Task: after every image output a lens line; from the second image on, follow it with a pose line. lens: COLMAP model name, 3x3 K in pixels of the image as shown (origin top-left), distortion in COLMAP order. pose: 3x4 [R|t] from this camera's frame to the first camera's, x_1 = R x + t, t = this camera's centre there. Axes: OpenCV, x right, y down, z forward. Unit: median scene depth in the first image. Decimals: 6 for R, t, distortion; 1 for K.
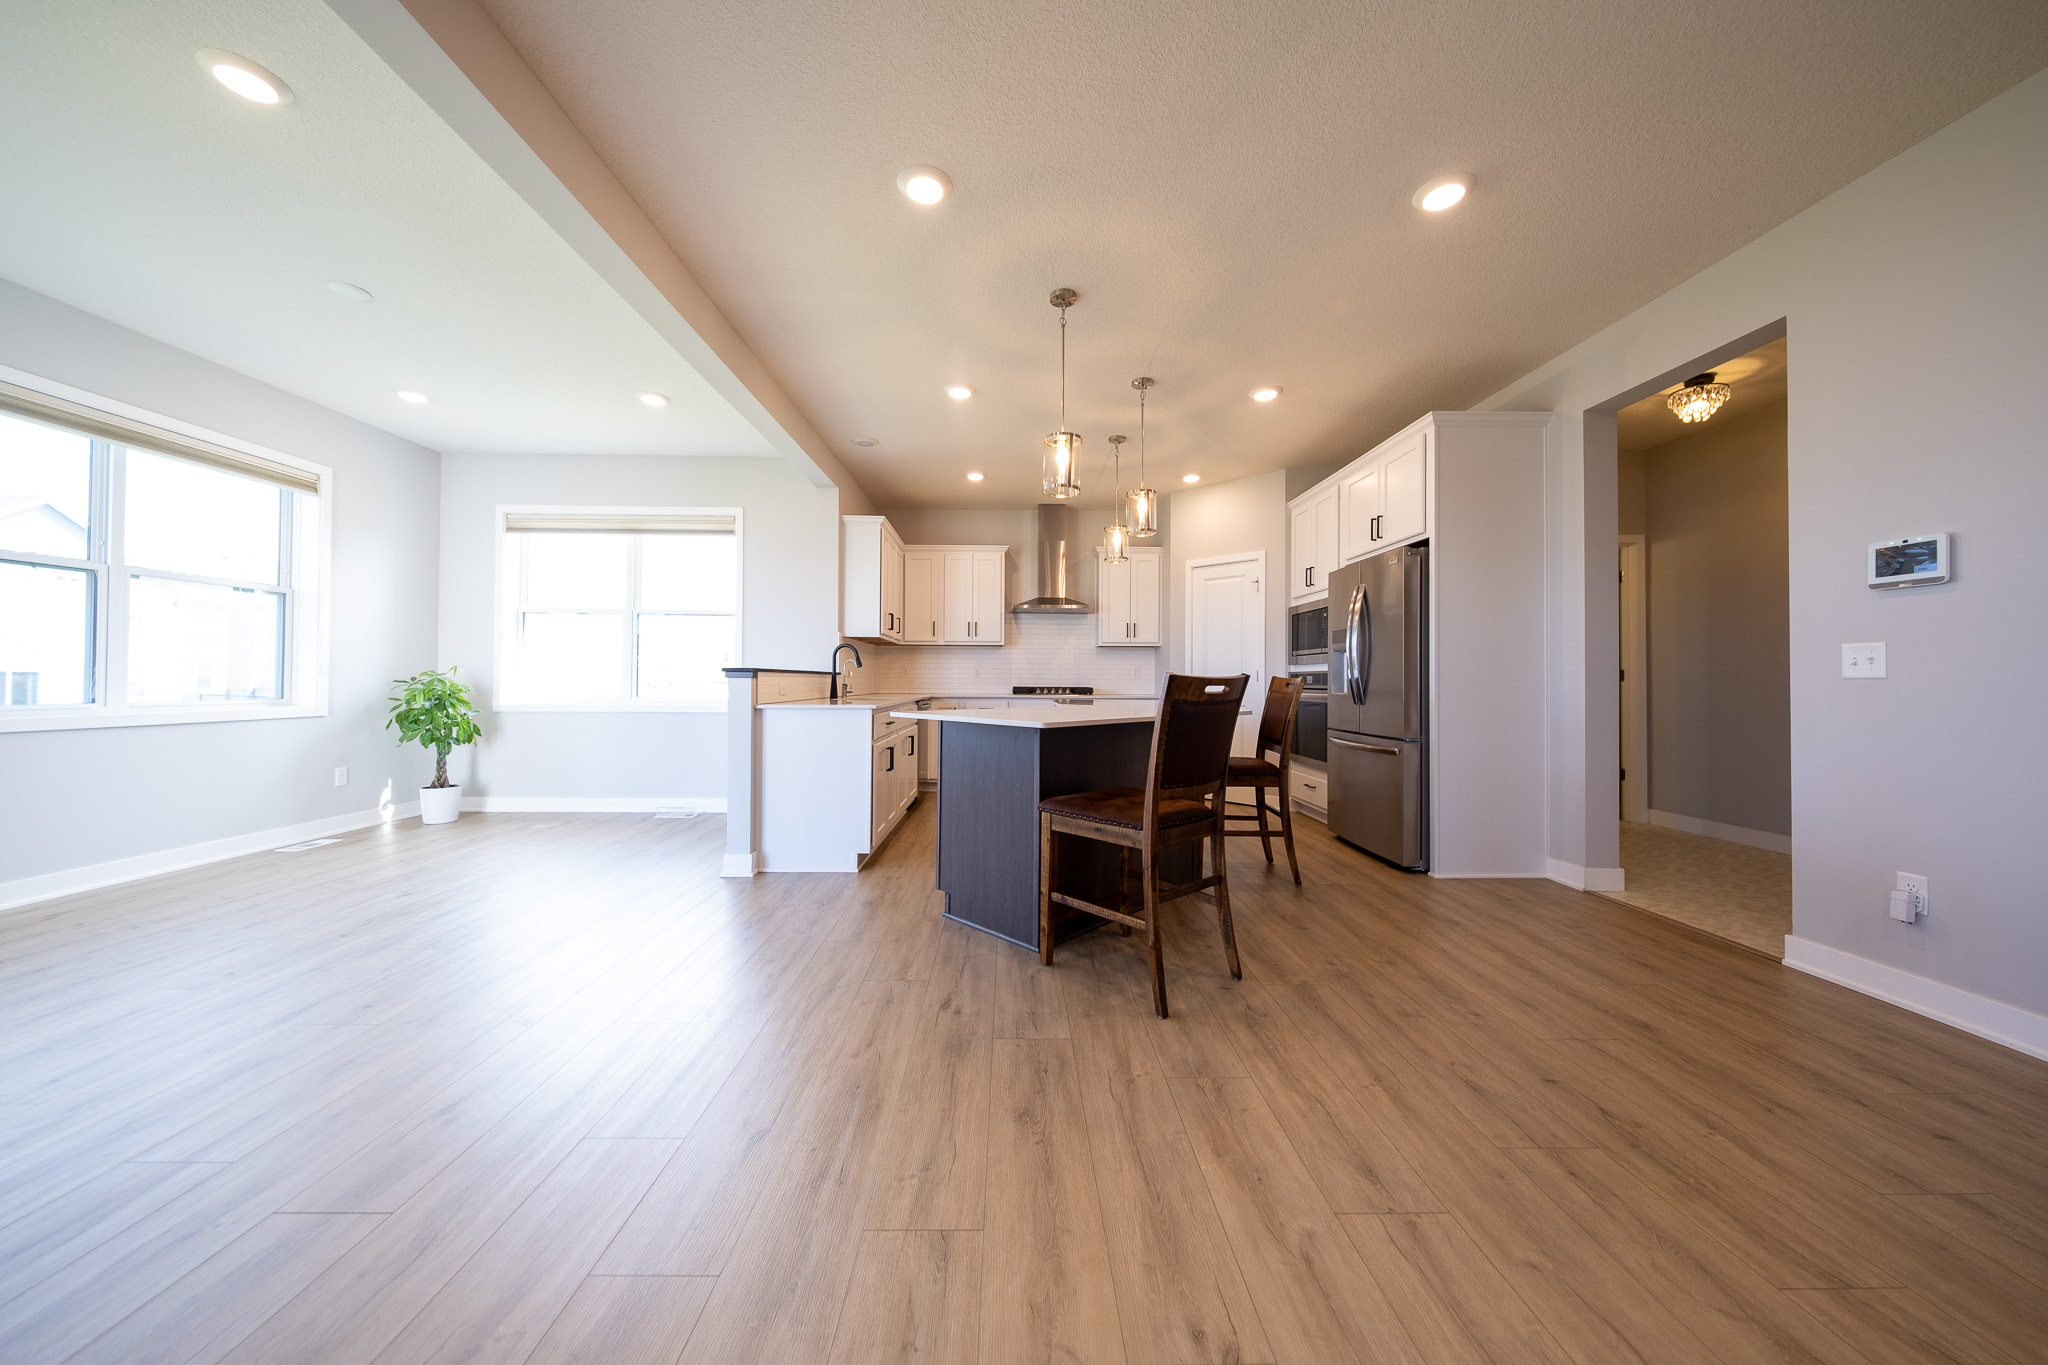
lens RADIAL K [[690.4, 0, 1016.4], [0, 690.4, 674.1], [0, 0, 1]] dist [0.005291, -0.000010]
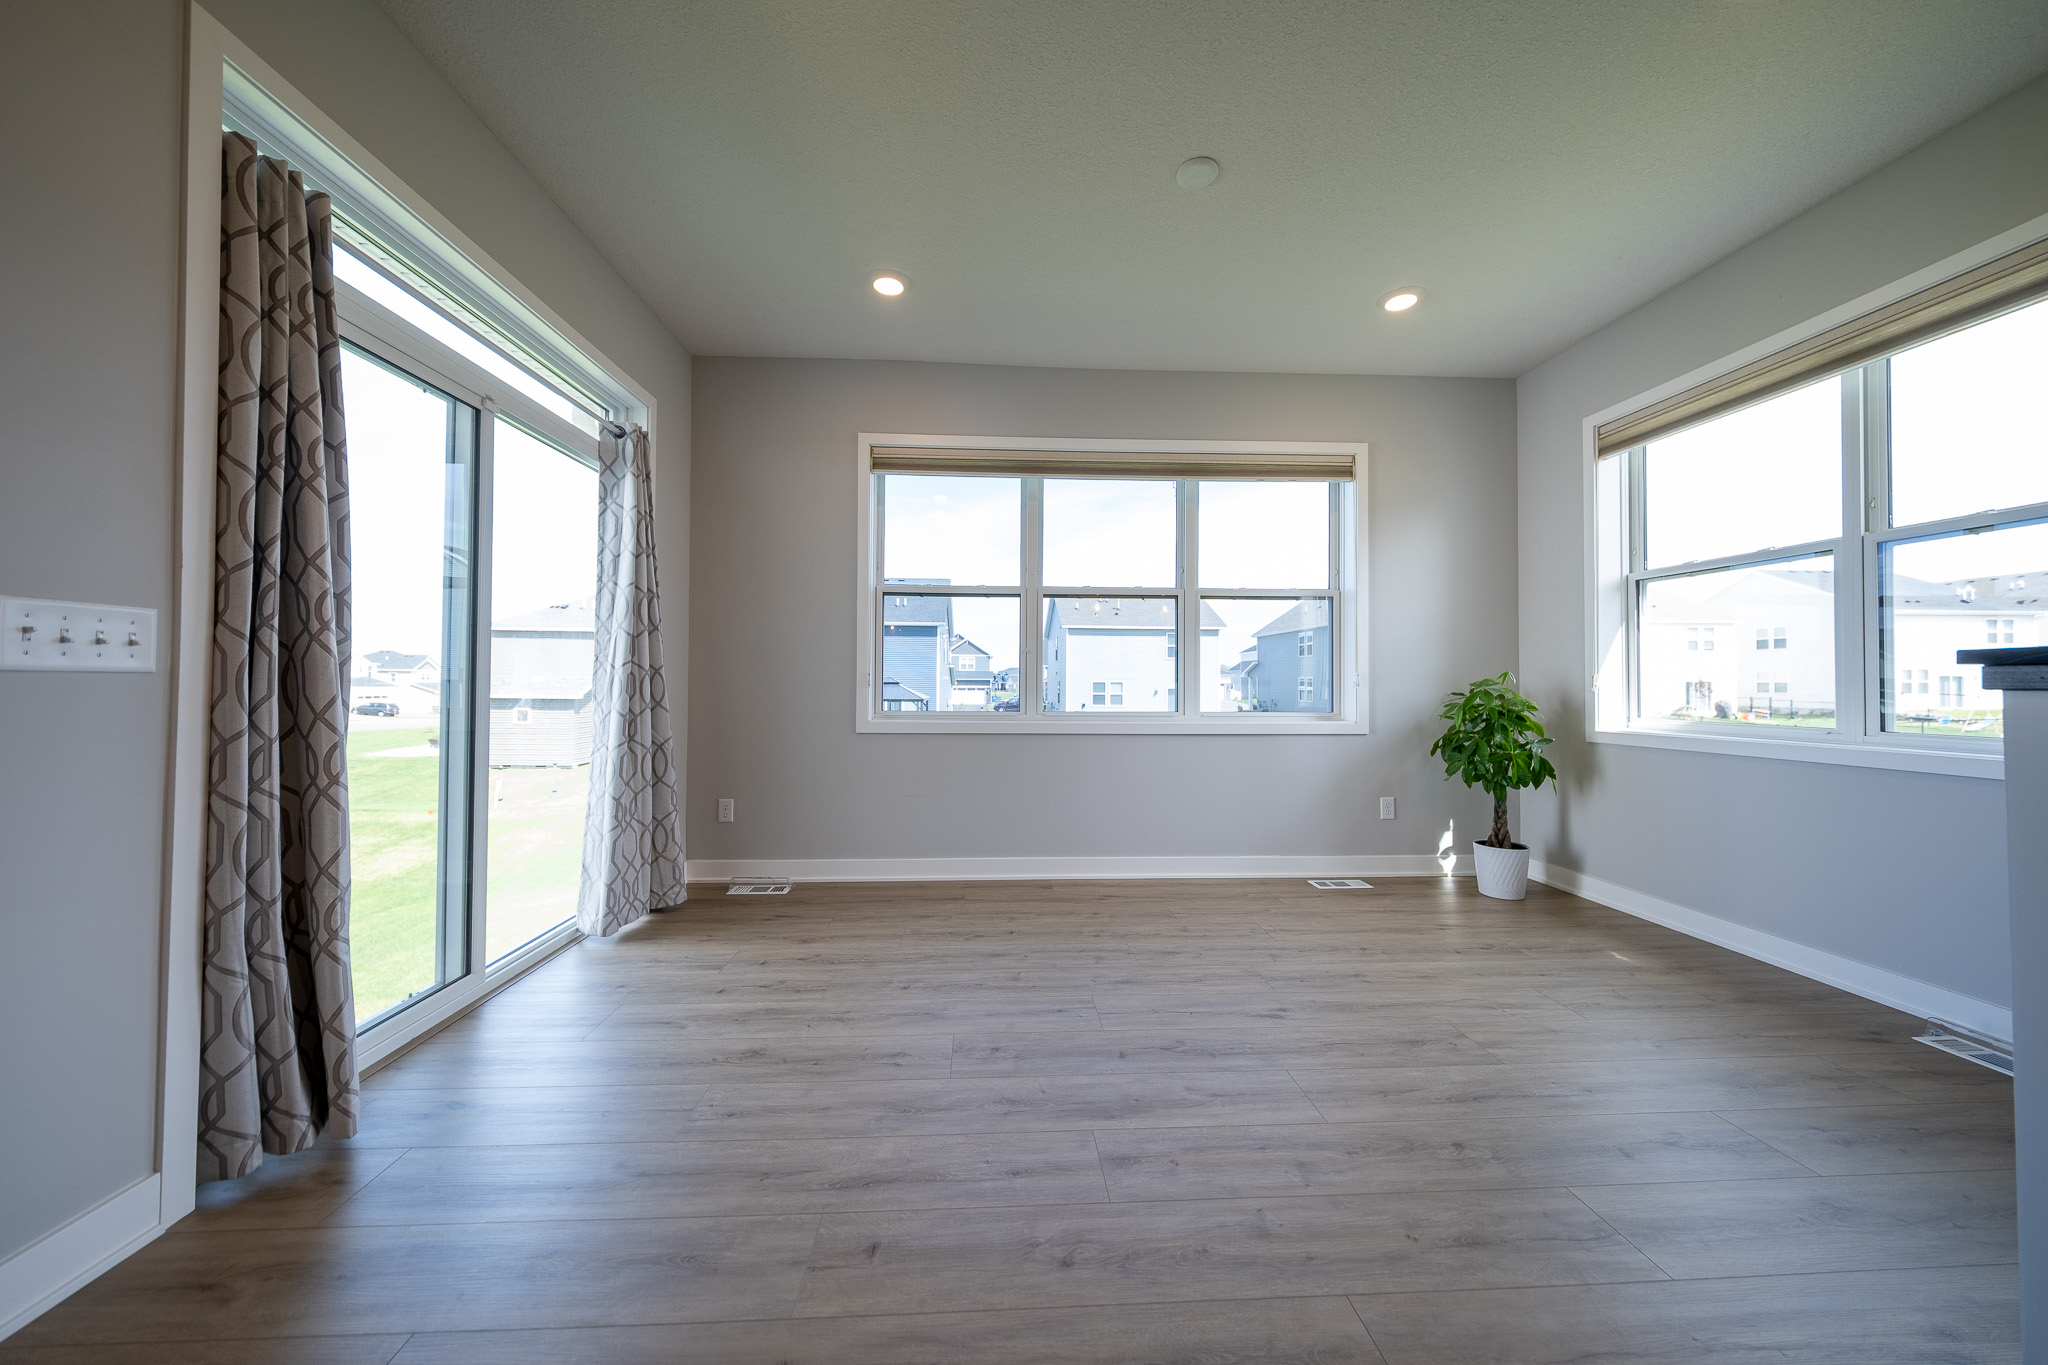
lens RADIAL K [[690.4, 0, 1022.7], [0, 690.4, 674.5], [0, 0, 1]] dist [0.005291, -0.000010]
pose [[0.039533, -0.023140, -0.998950, -0.100666], [0.008075, 0.999707, -0.022838, 0.001983], [0.999186, -0.007163, 0.039708, 0.335029]]
